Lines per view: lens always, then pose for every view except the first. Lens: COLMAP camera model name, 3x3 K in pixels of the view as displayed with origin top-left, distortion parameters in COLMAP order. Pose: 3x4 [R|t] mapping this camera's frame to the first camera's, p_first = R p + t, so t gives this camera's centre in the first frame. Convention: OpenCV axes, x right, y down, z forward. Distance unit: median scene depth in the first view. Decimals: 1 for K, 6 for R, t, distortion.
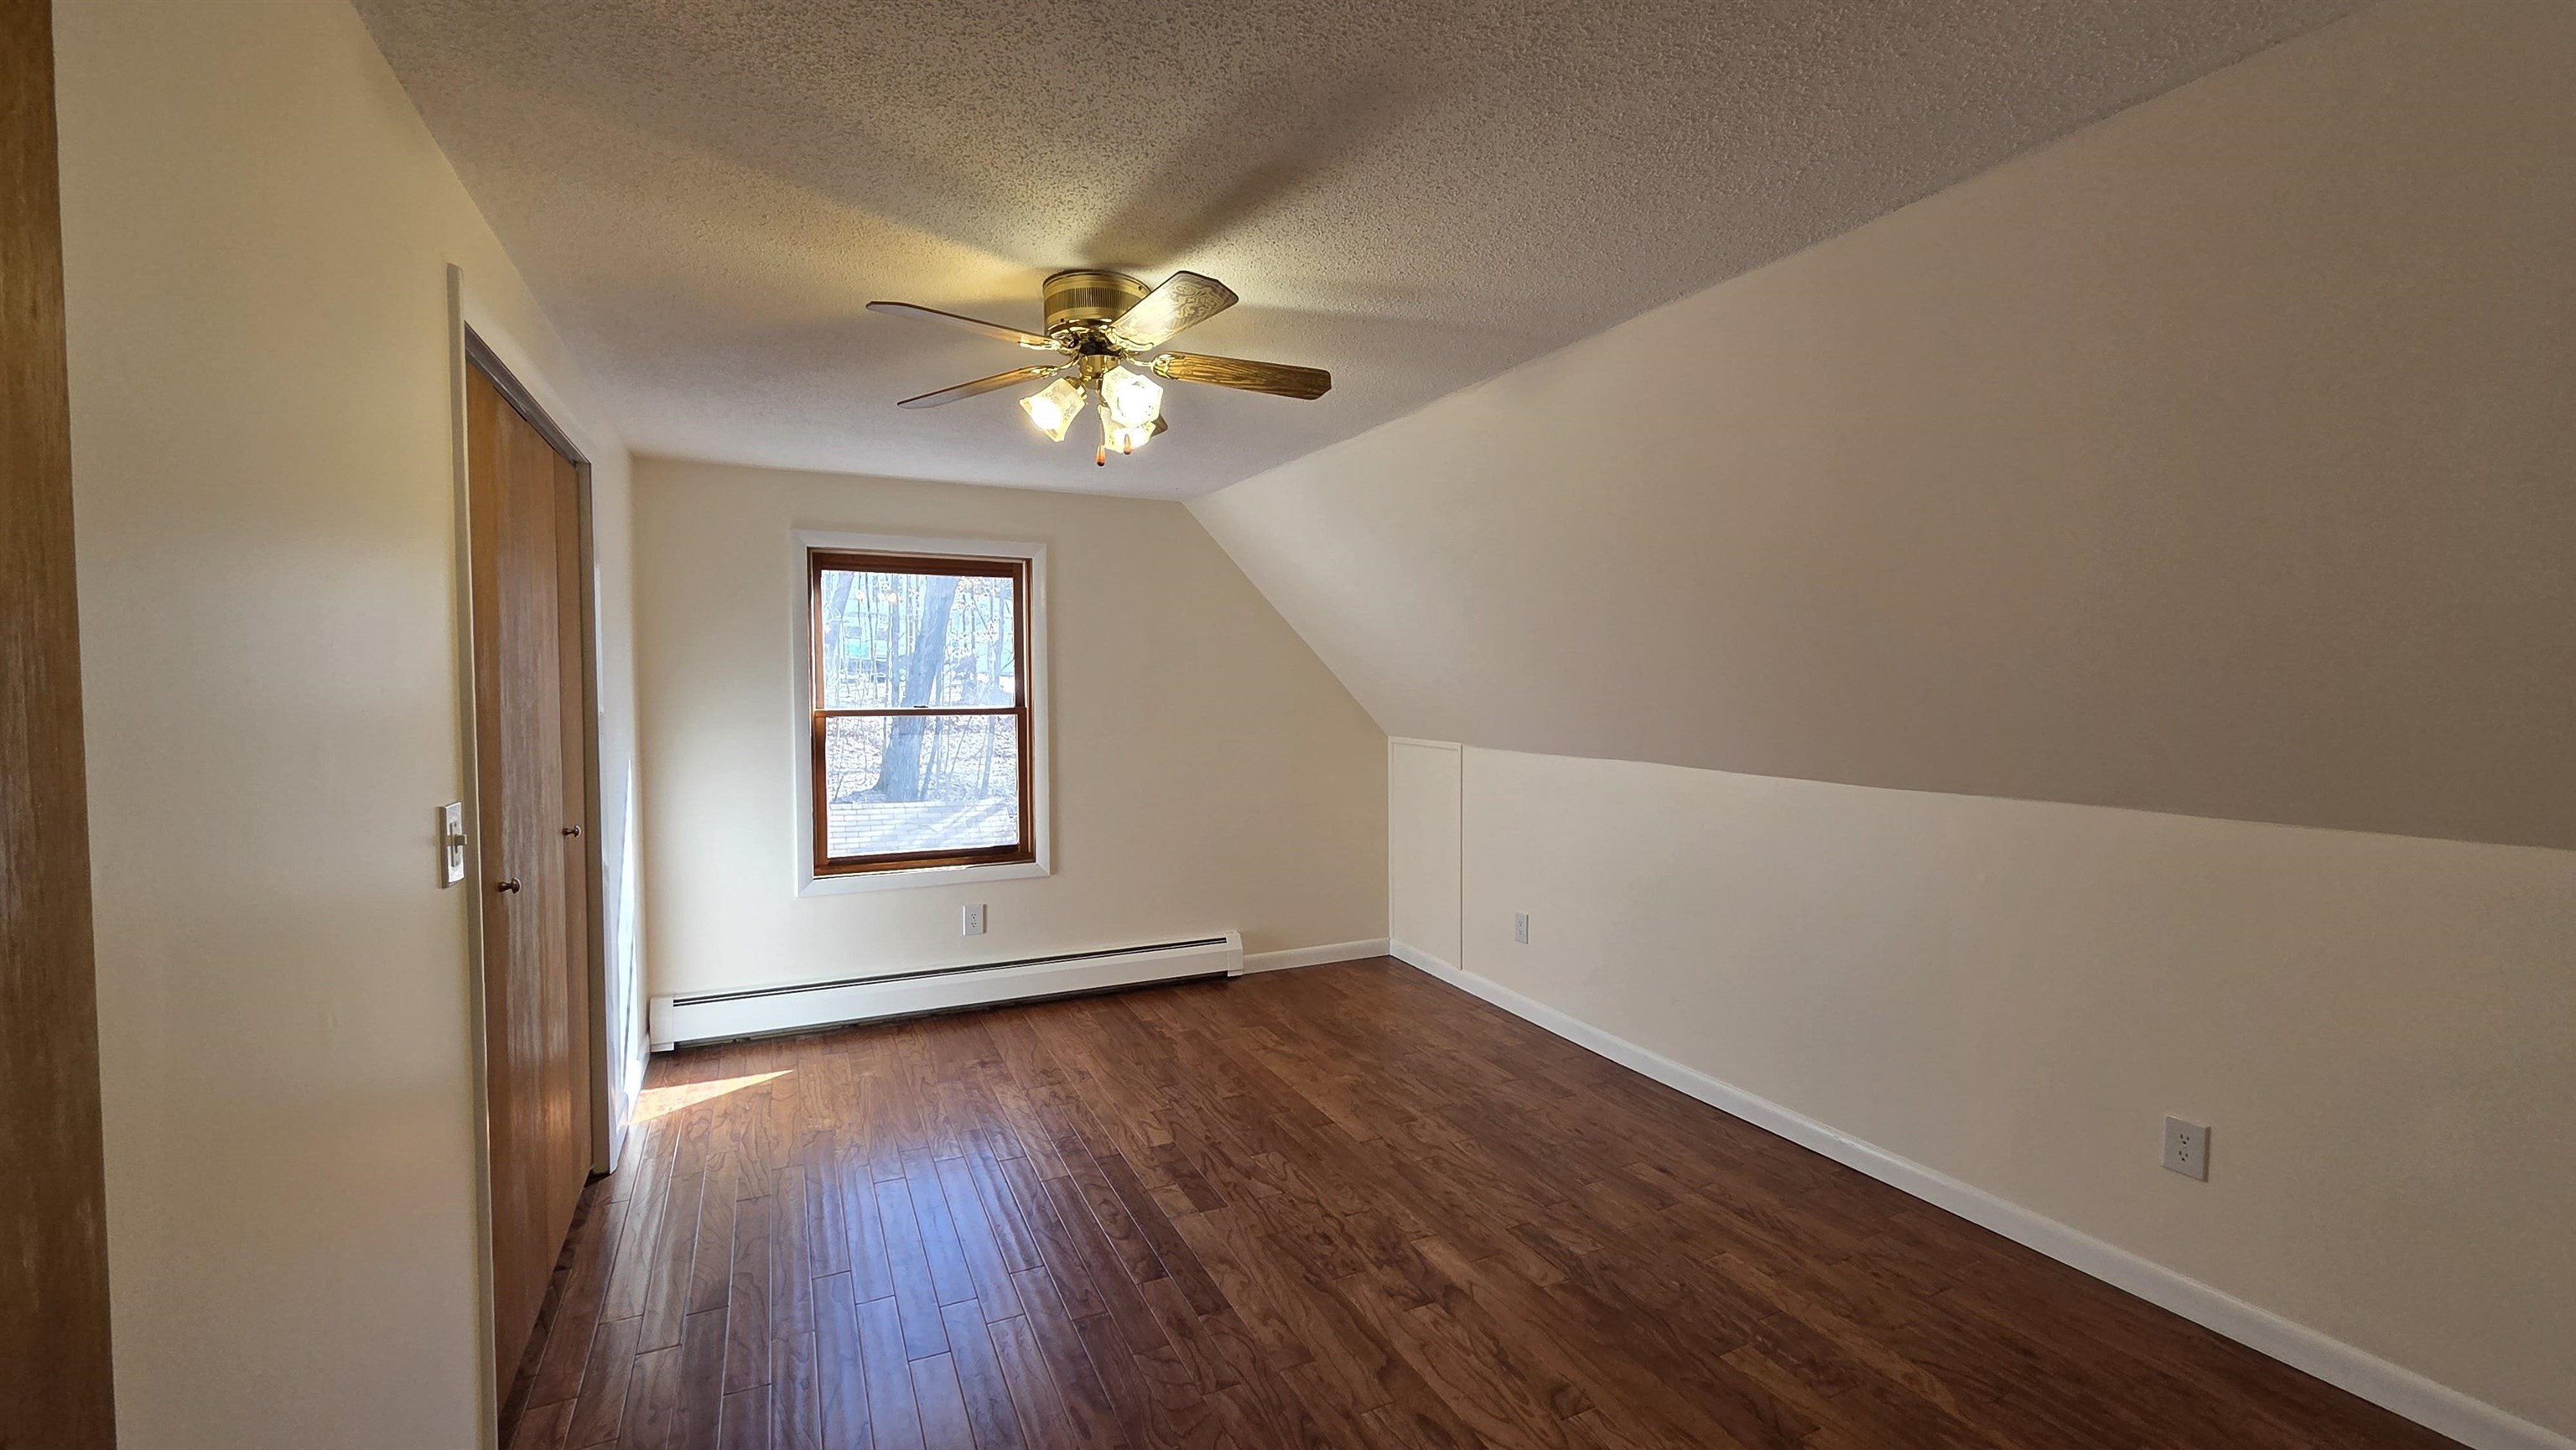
lens RADIAL K [[1047.5, 0, 1288.0], [0, 1047.5, 725.0], [0, 0, 1]] dist [-0.000494, 0.002419]
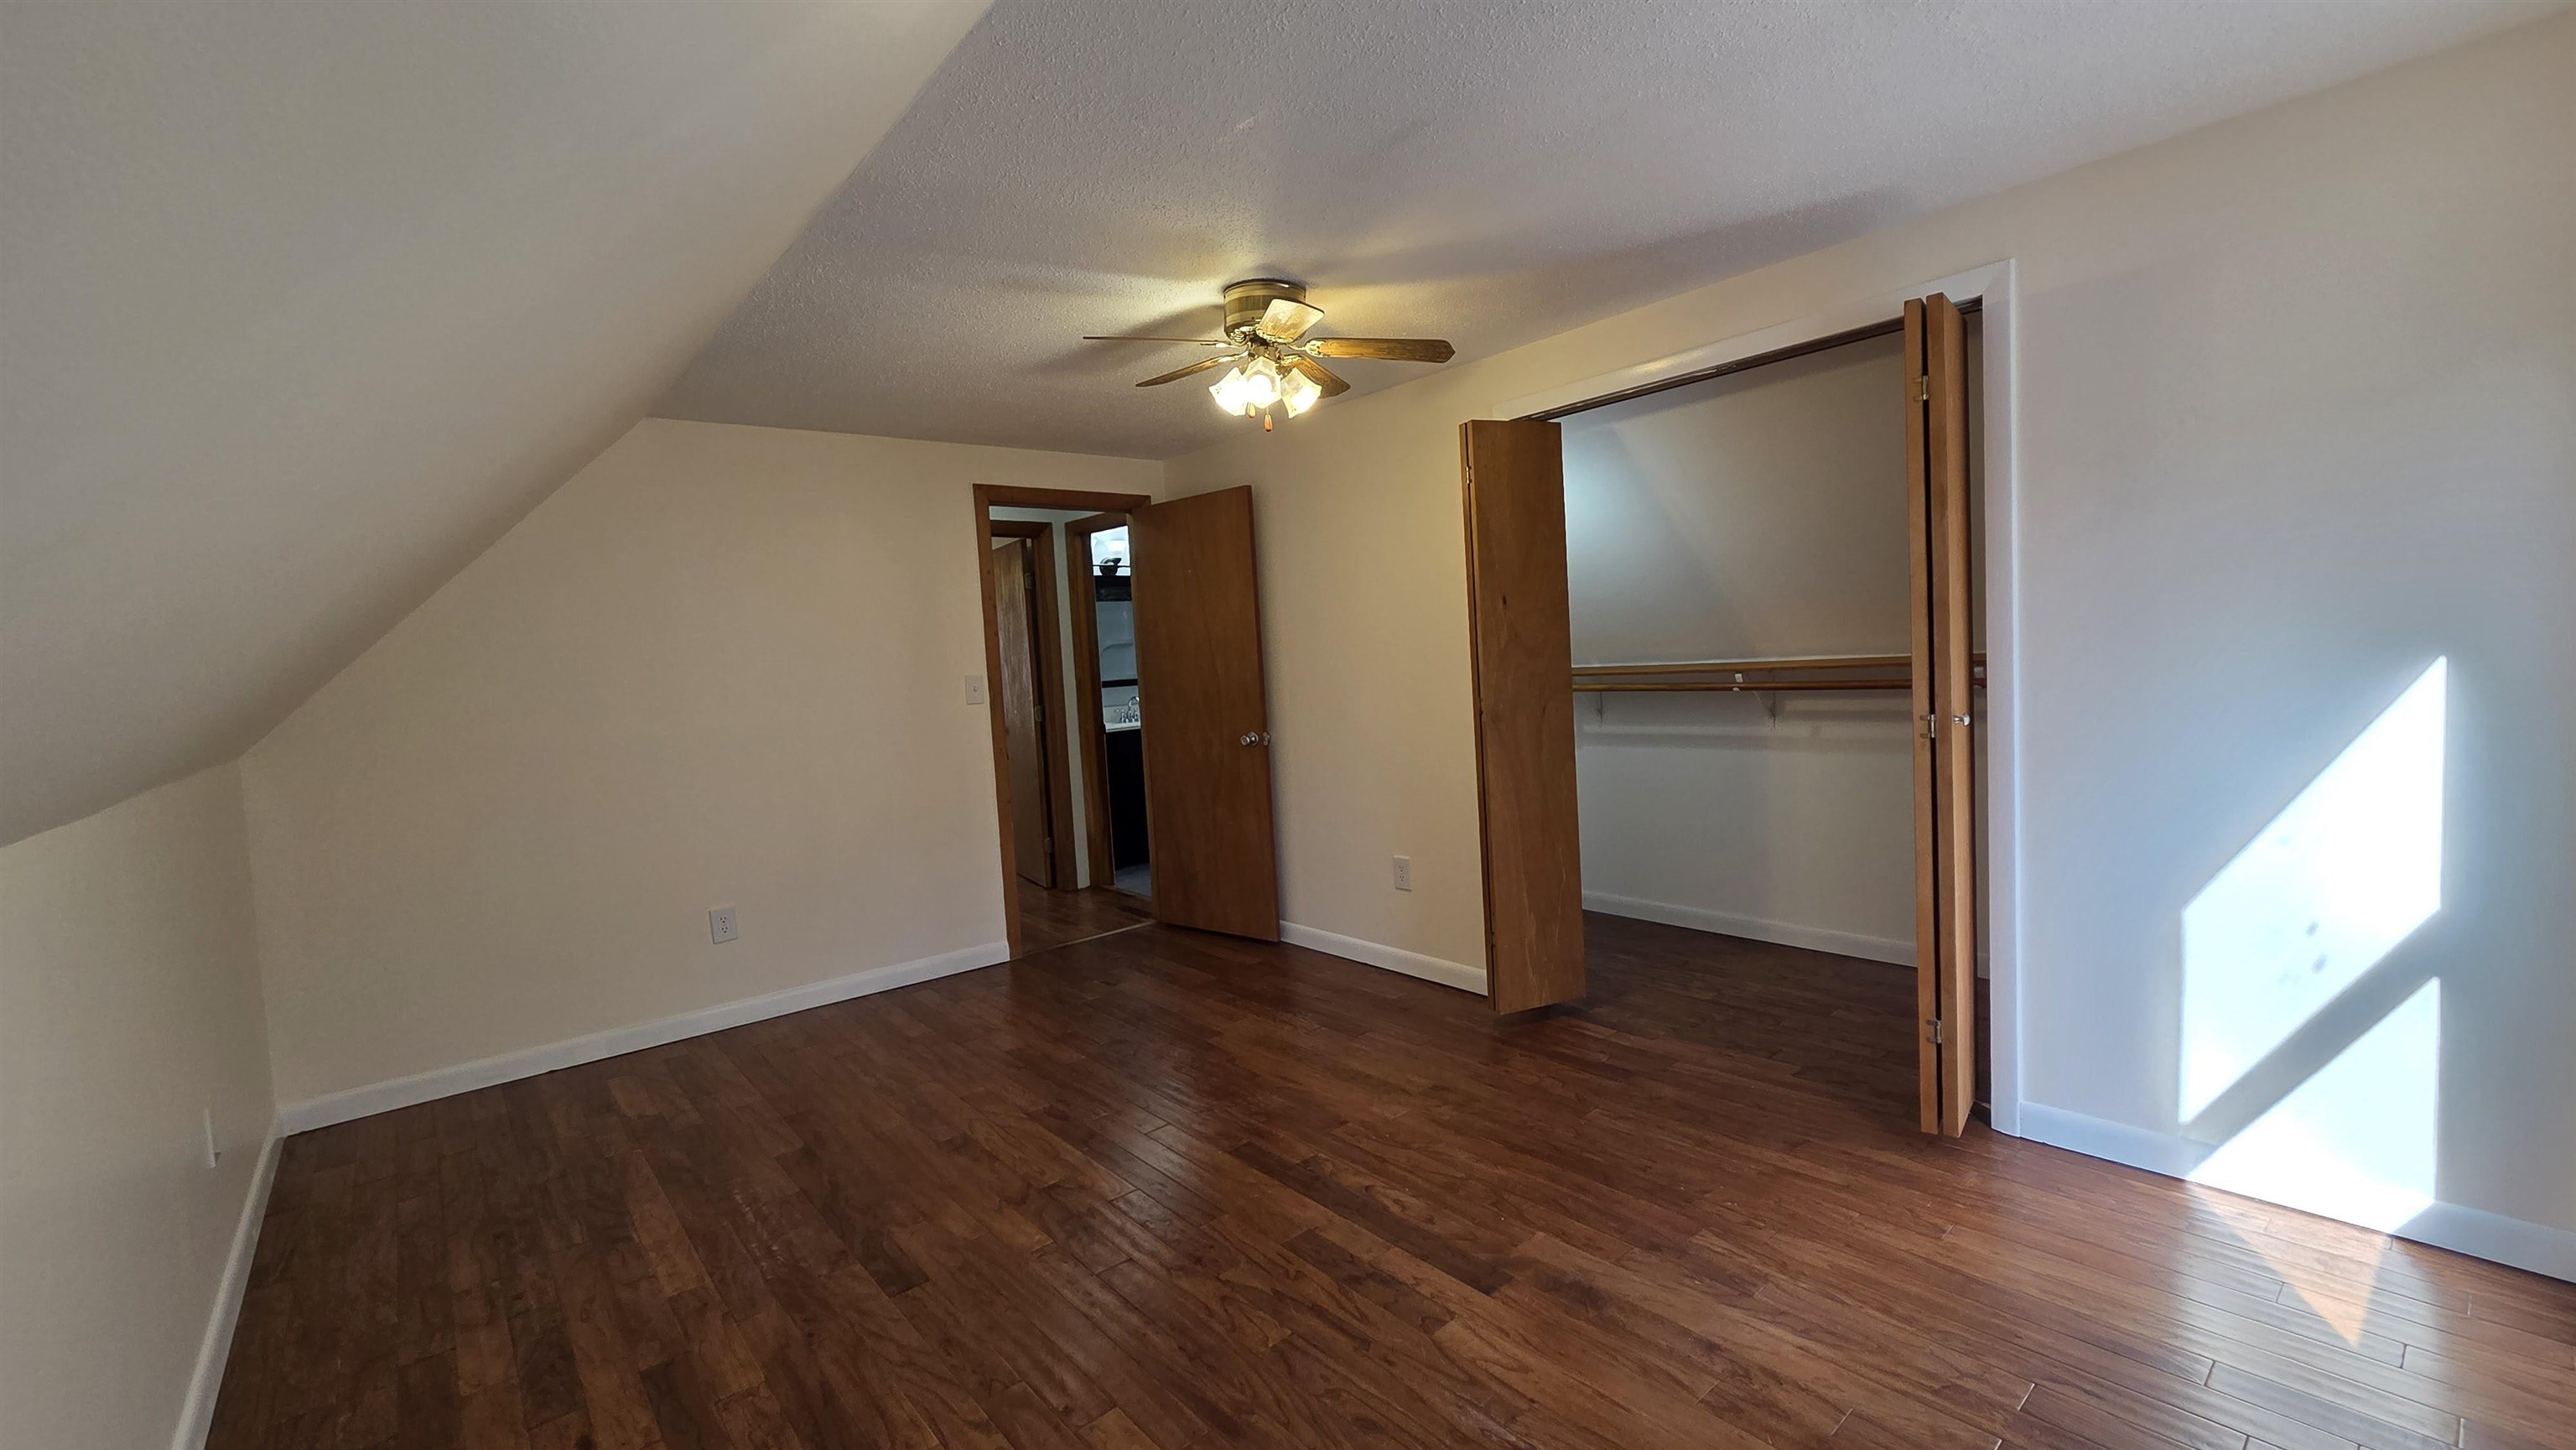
lens RADIAL K [[1047.5, 0, 1288.0], [0, 1047.5, 725.0], [0, 0, 1]] dist [-0.000494, 0.002419]
pose [[-0.967389, 0.066943, -0.244288, 0.104796], [0.042288, 0.993592, 0.104814, -0.015367], [0.249739, 0.091065, -0.964021, 1.731238]]
